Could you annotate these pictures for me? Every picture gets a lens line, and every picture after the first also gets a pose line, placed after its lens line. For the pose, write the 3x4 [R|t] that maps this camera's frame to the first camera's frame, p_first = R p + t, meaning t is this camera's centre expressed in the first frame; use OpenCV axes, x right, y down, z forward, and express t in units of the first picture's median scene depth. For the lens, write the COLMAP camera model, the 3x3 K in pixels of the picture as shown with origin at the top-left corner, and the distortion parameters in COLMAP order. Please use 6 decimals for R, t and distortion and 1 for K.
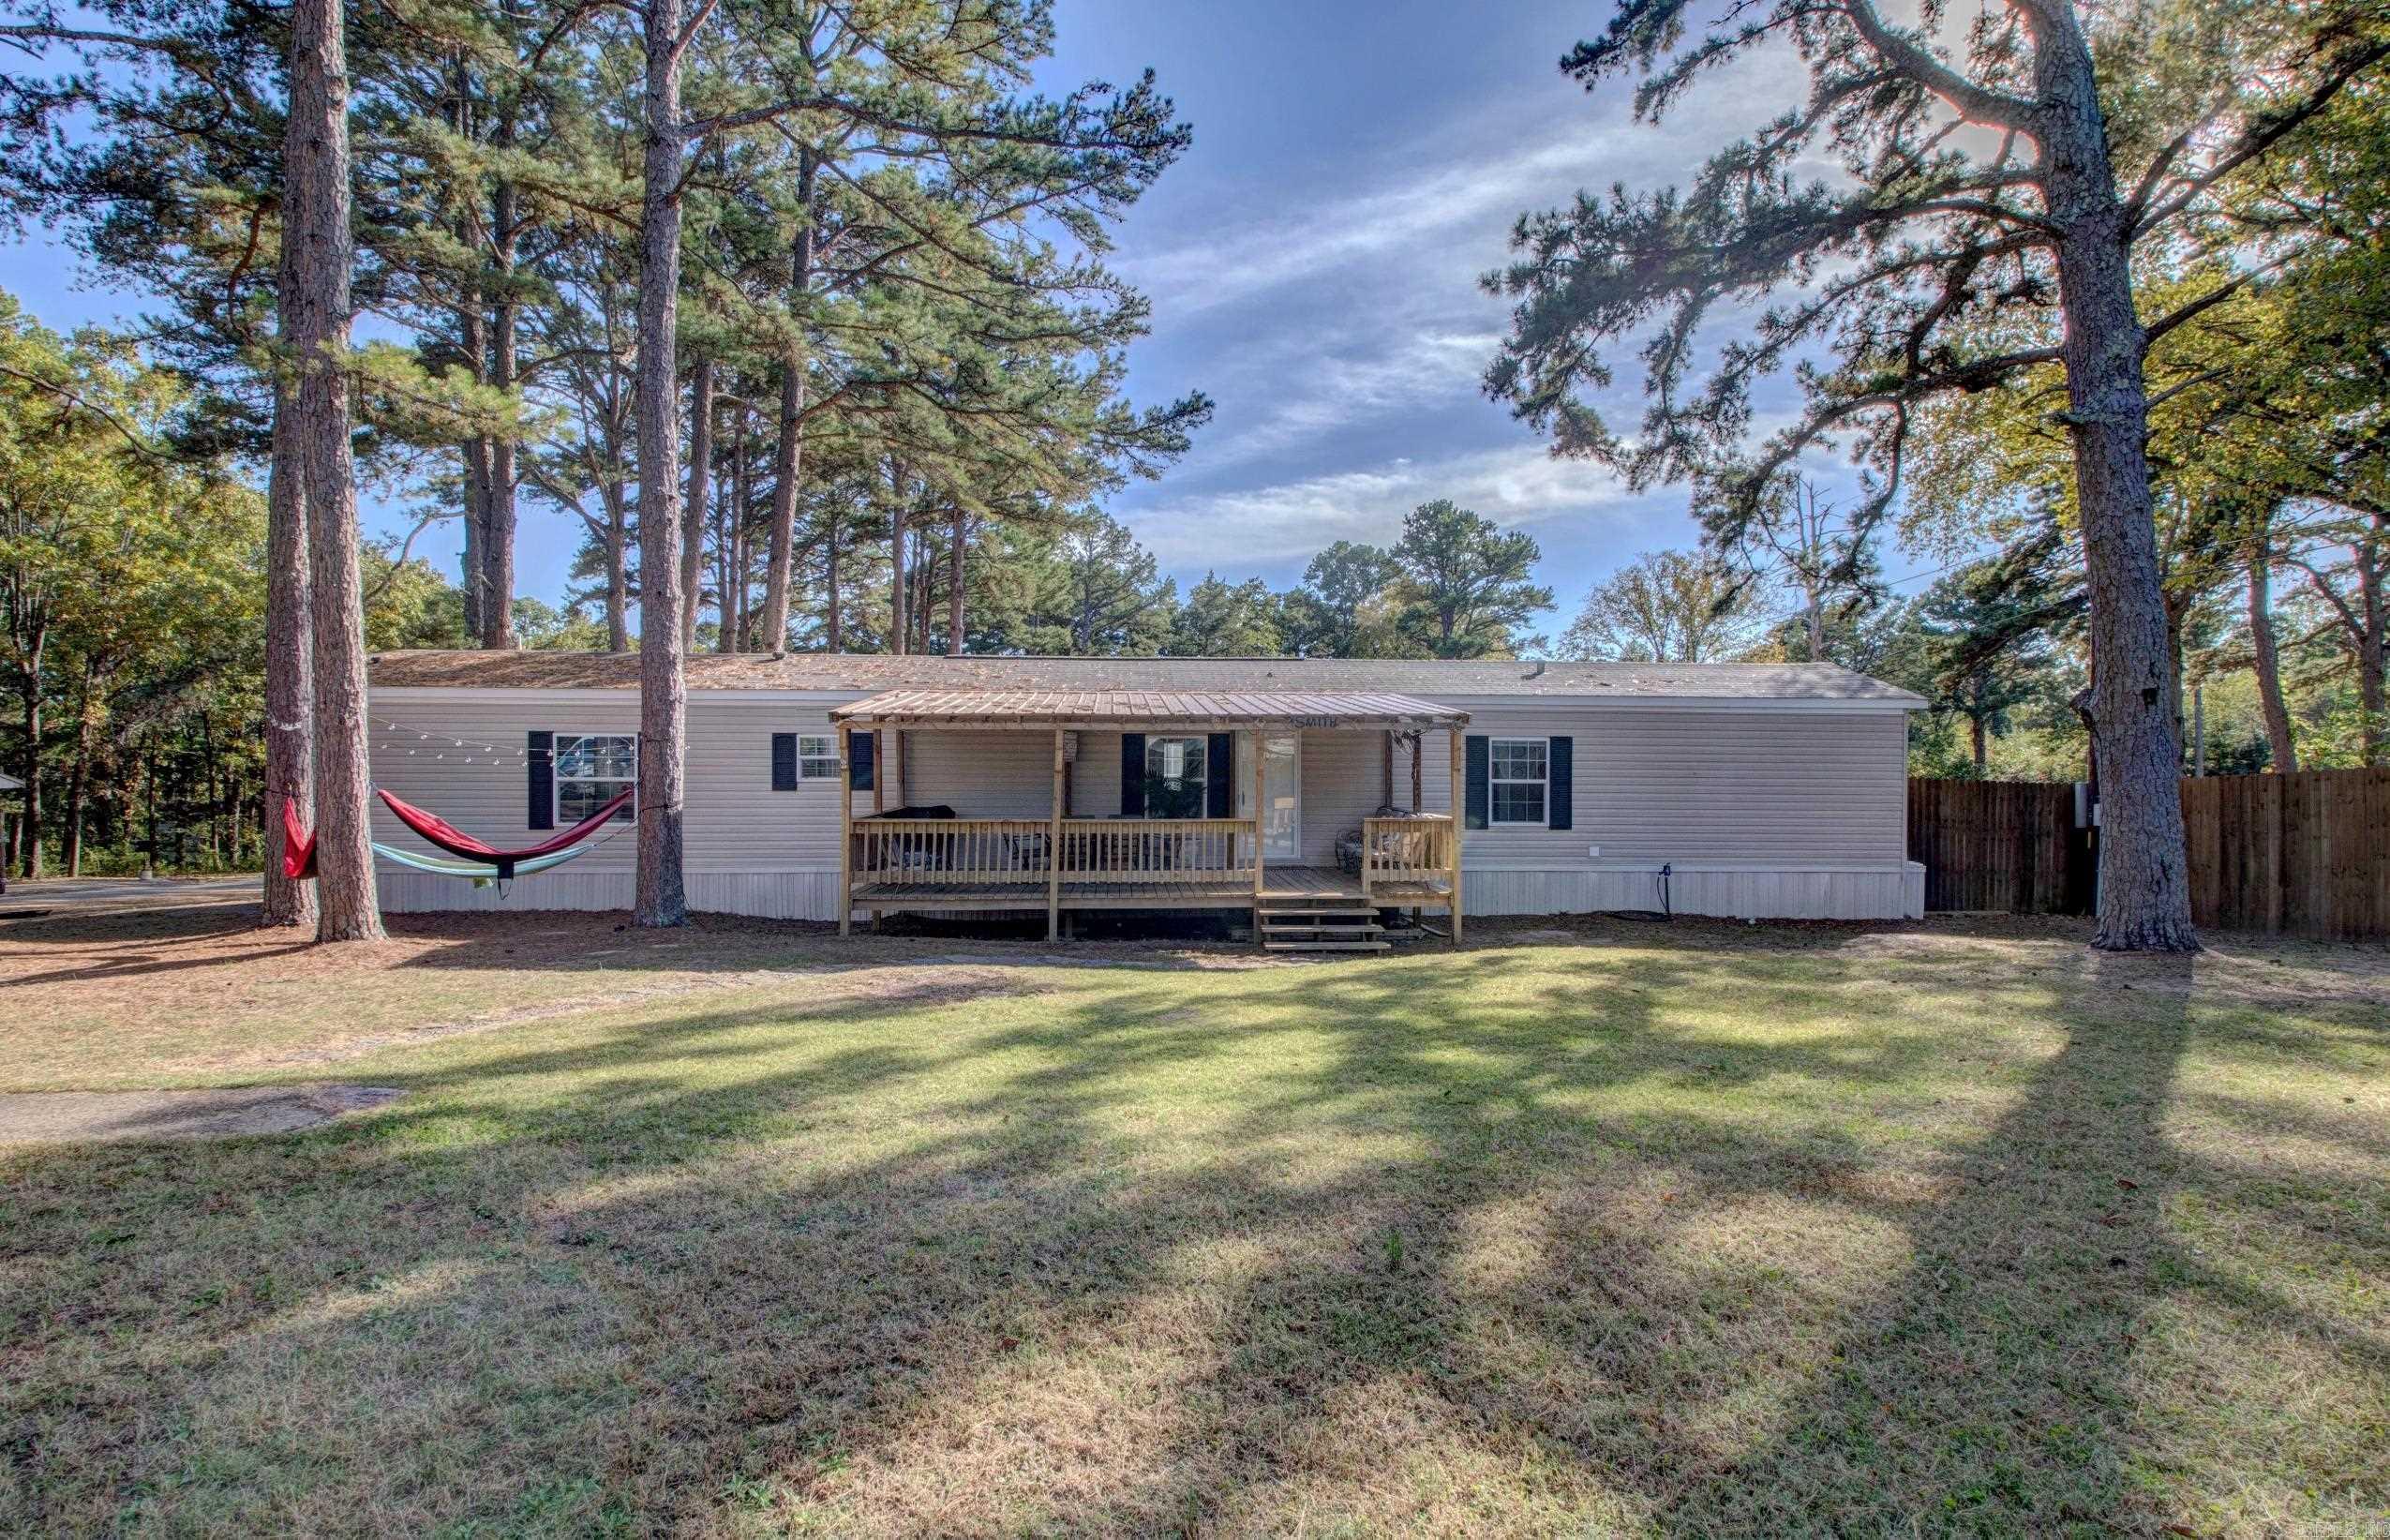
lens RADIAL K [[1113.3, 0, 1198.7], [0, 1113.3, 760.5], [0, 0, 1]] dist [0.032284, -0.057015]
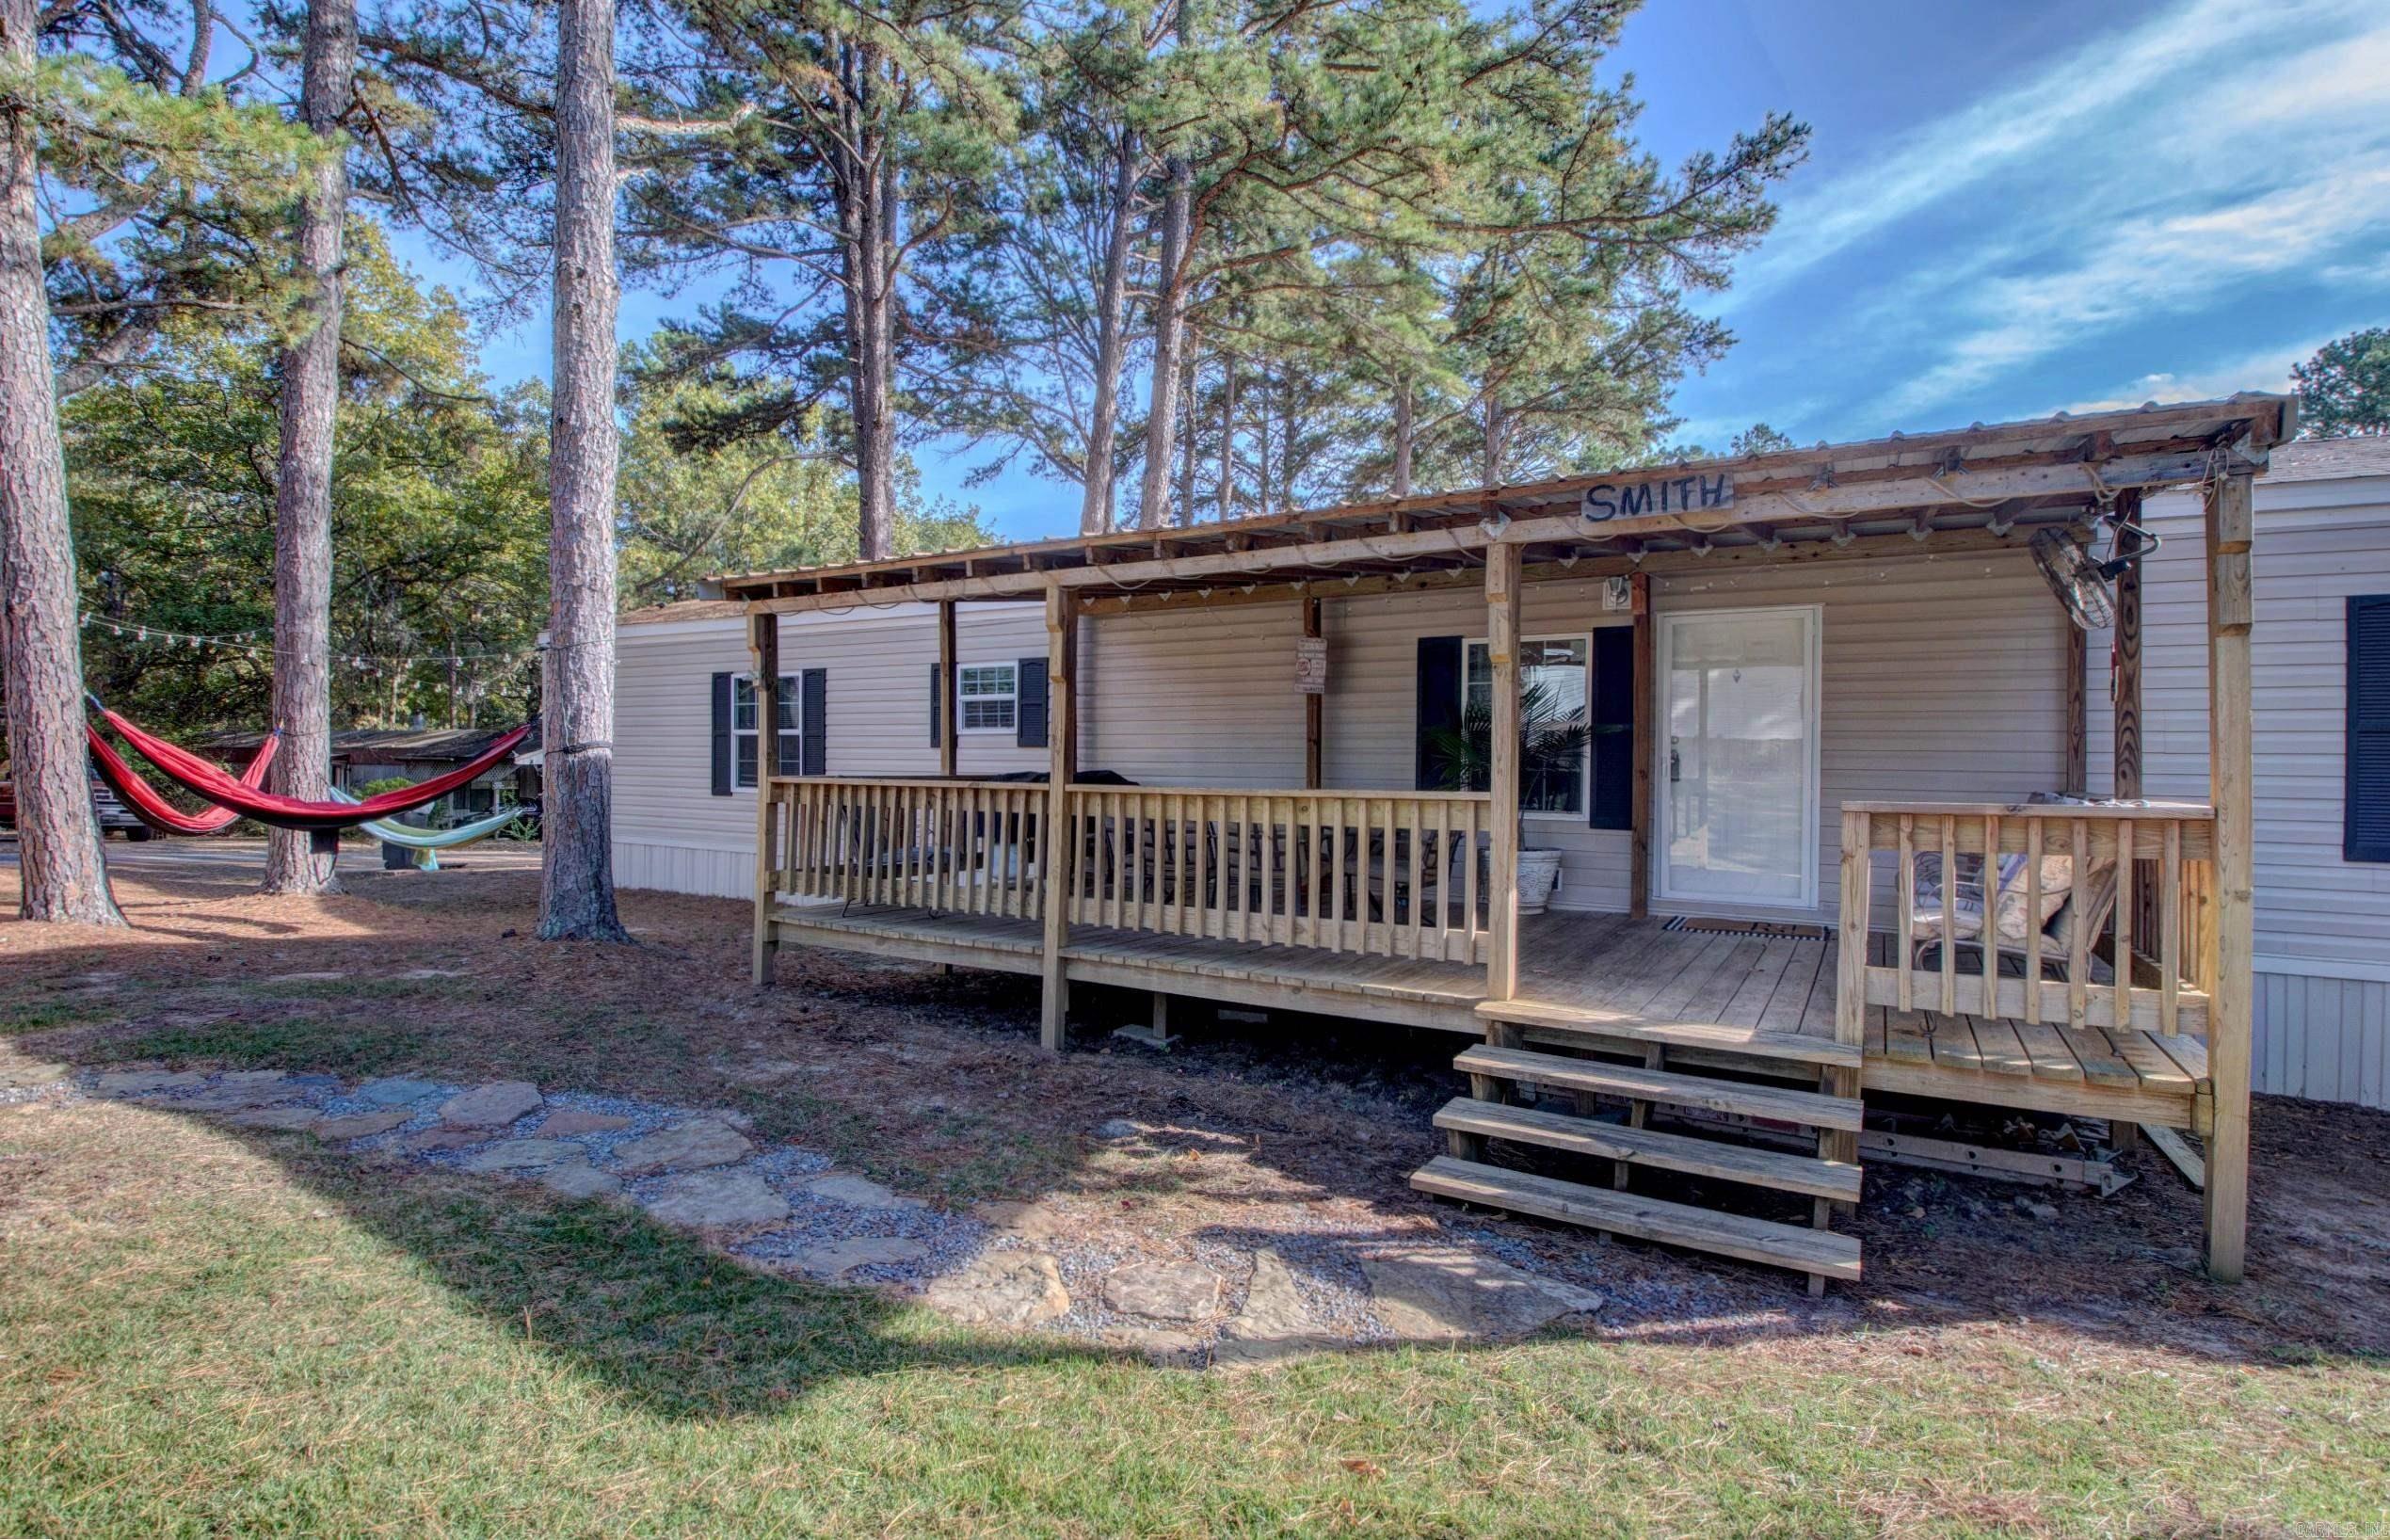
lens RADIAL K [[1117.5, 0, 1189.0], [0, 1117.5, 763.4], [0, 0, 1]] dist [0.016663, -0.026802]
pose [[0.814687, 0.007803, -0.579848, 0.146930], [-0.005645, 0.999969, 0.005525, 0.031605], [0.579873, -0.001228, 0.814706, 0.508314]]
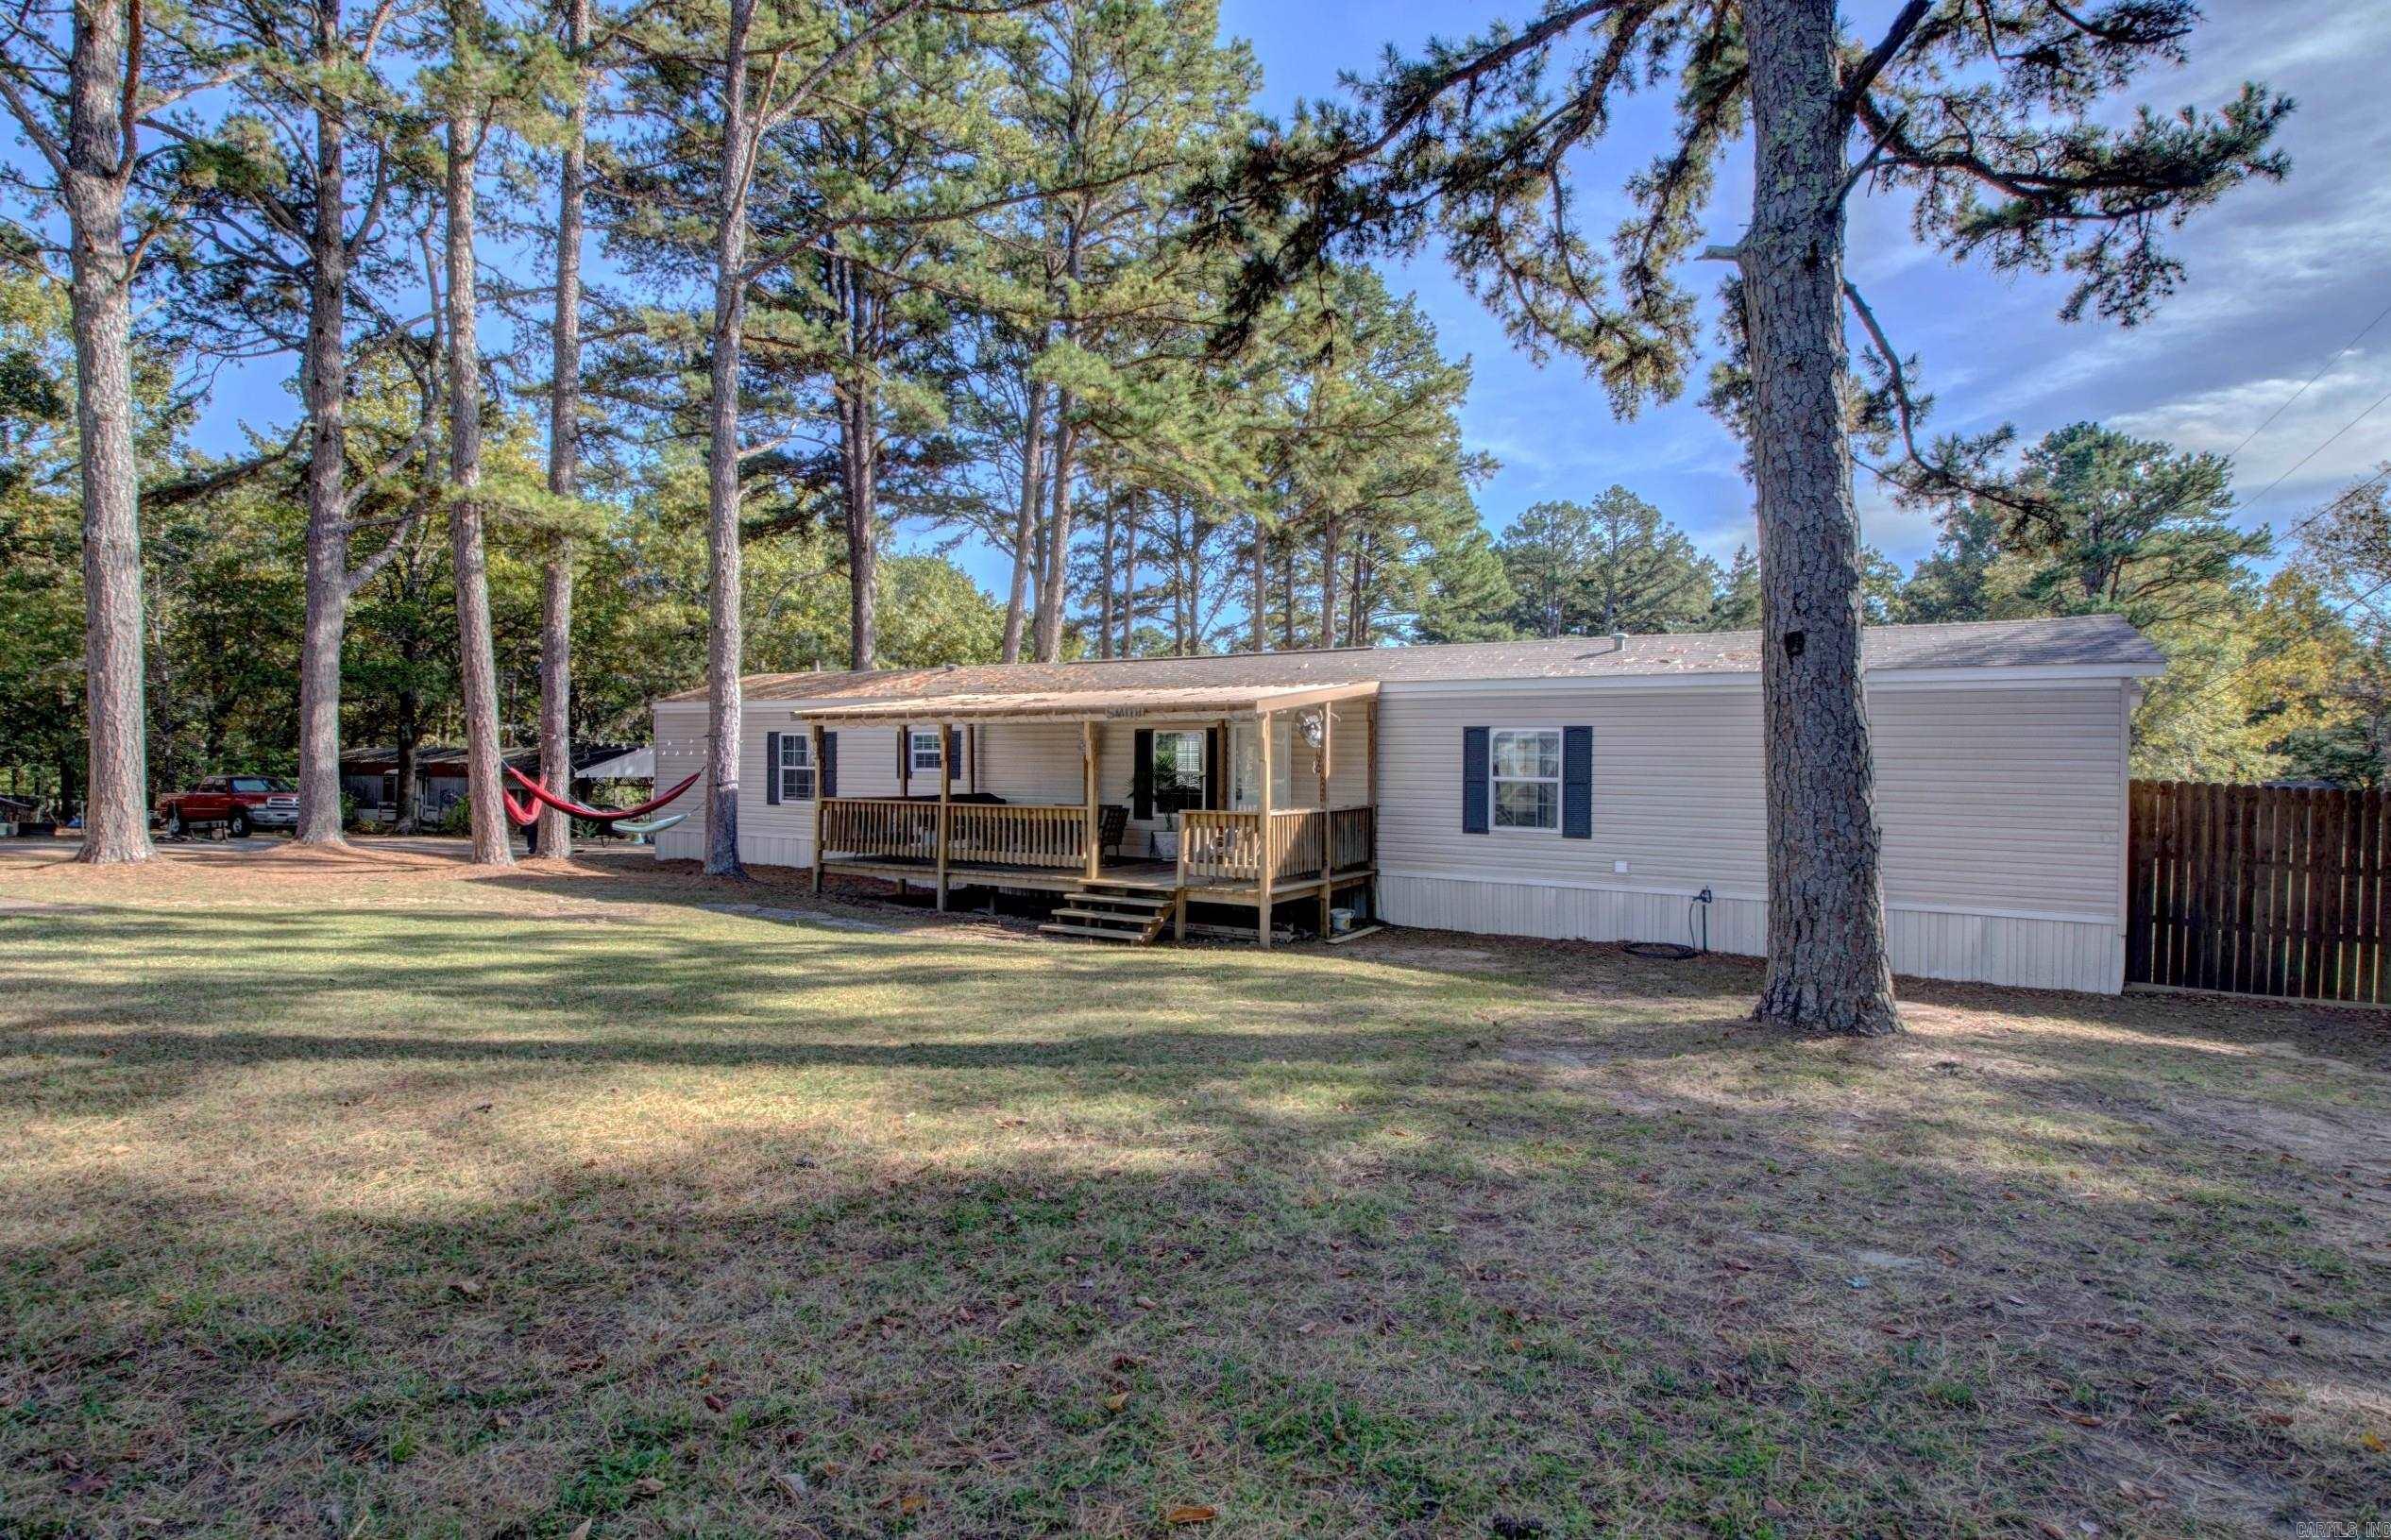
lens RADIAL K [[1117.9, 0, 1189.5], [0, 1117.9, 763.4], [0, 0, 1]] dist [0.016663, -0.026802]
pose [[0.824540, 0.005848, -0.565774, 0.573565], [-0.005924, 0.999981, 0.001702, 0.006325], [0.565773, 0.001949, 0.824559, 0.149430]]
